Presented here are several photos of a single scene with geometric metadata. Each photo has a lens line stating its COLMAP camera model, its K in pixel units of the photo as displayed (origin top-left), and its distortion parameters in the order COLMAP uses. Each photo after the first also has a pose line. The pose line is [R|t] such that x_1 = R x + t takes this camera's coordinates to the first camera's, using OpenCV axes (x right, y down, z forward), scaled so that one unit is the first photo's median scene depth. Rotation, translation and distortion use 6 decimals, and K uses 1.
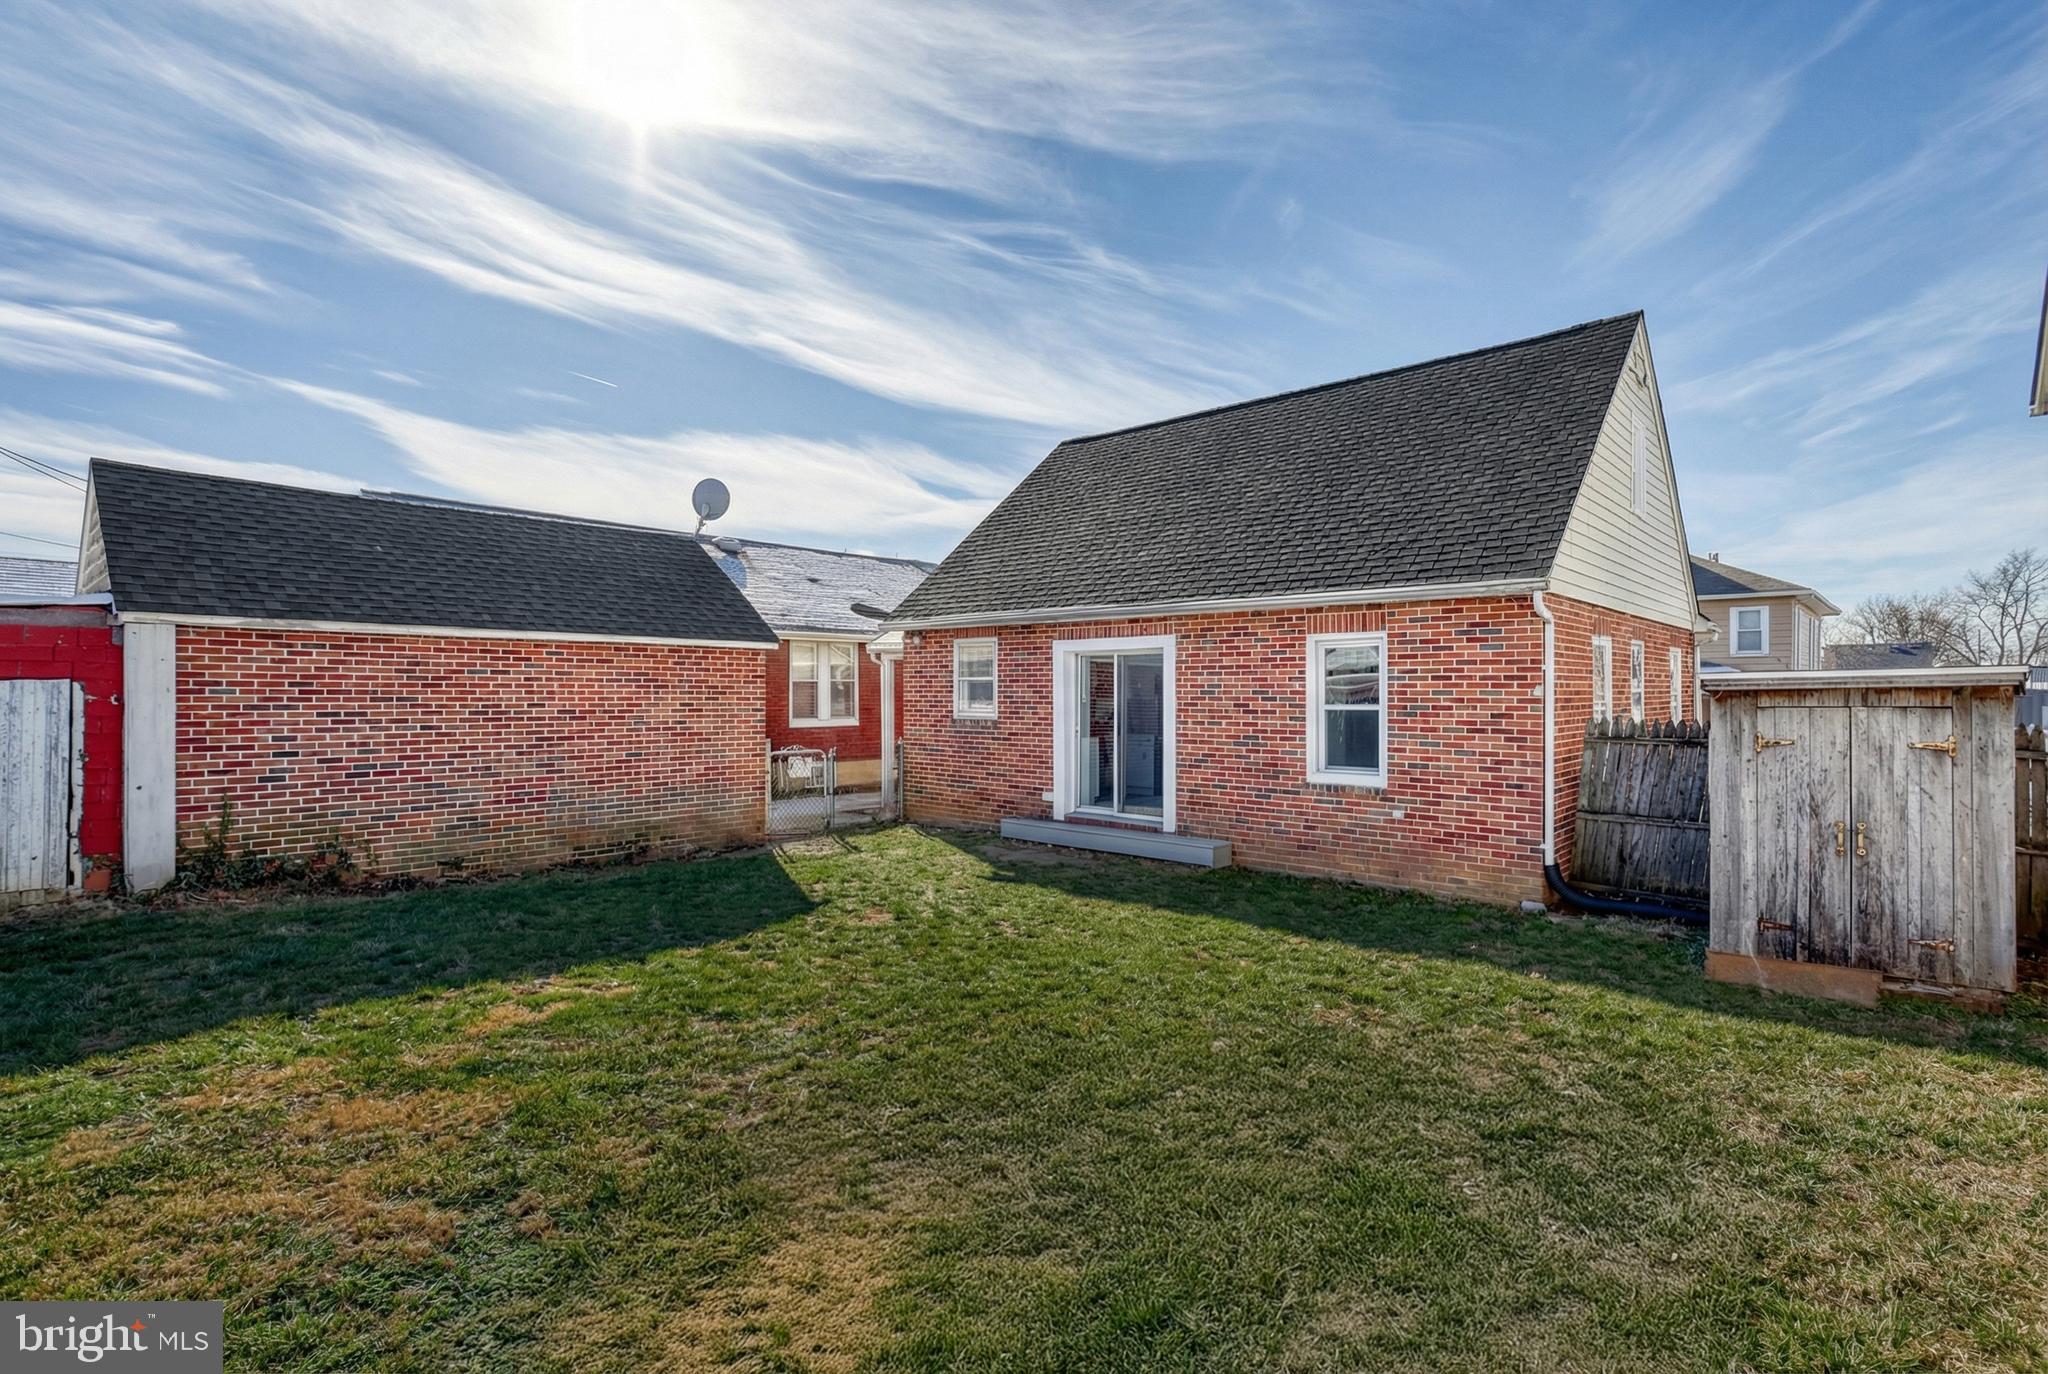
lens RADIAL K [[1004.5, 0, 1020.3], [0, 1004.5, 690.2], [0, 0, 1]] dist [-0.000225, 0.000621]
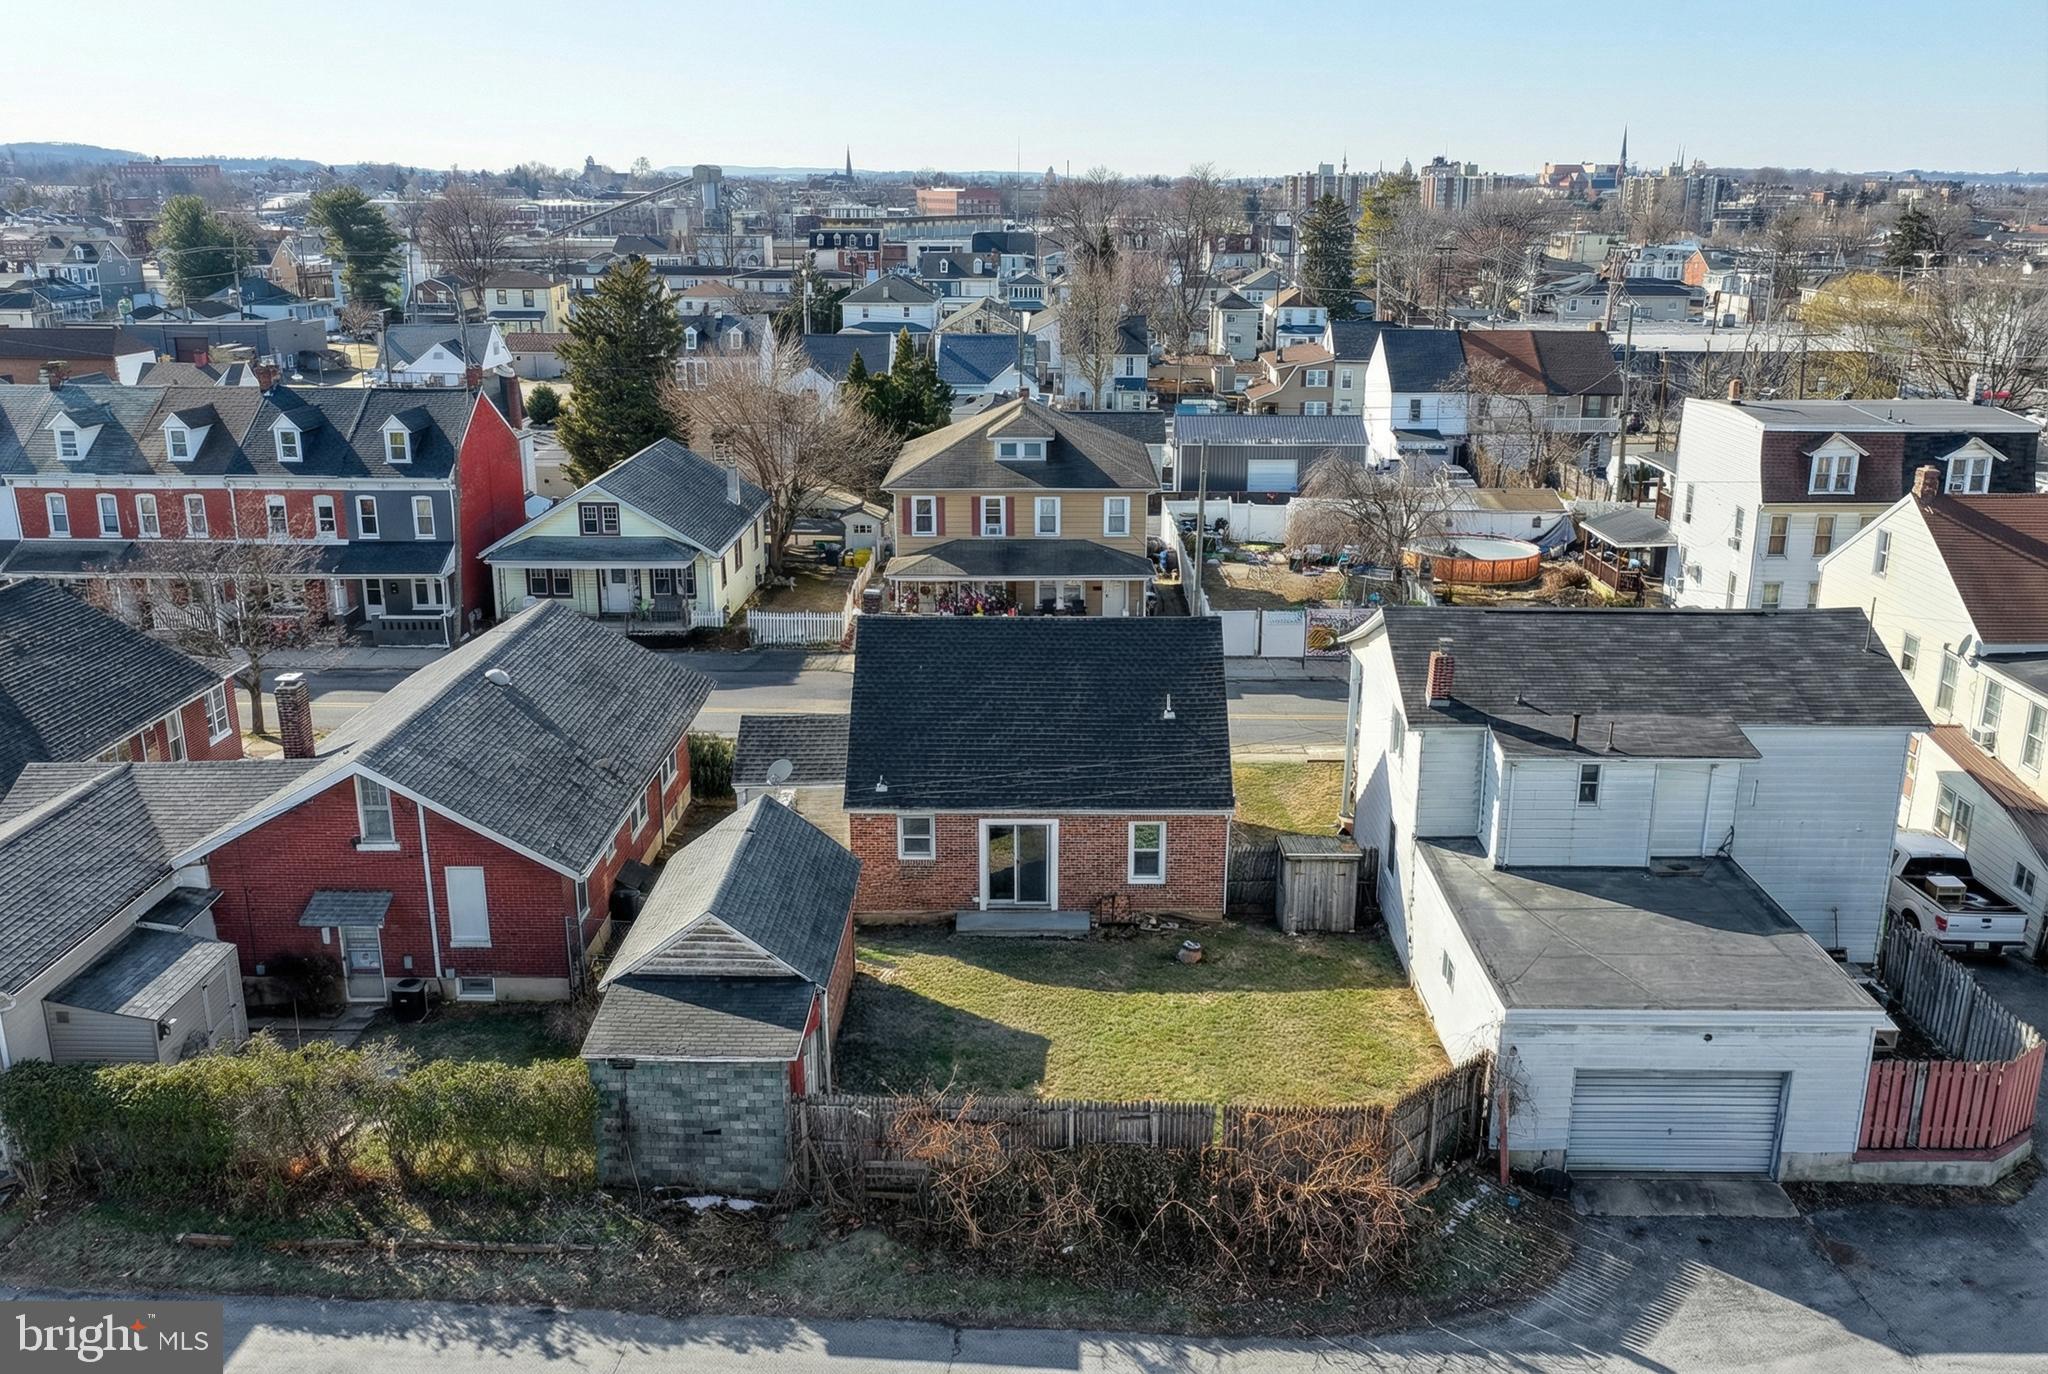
lens RADIAL K [[1696.7, 0, 1023.1], [0, 1696.7, 686.9], [0, 0, 1]] dist [0.000054, 0.020643]
pose [[0.756173, -0.195471, 0.624494, -1.862058], [0.004459, 0.955859, 0.293792, -1.237264], [-0.654356, -0.219373, 0.723667, -1.273137]]
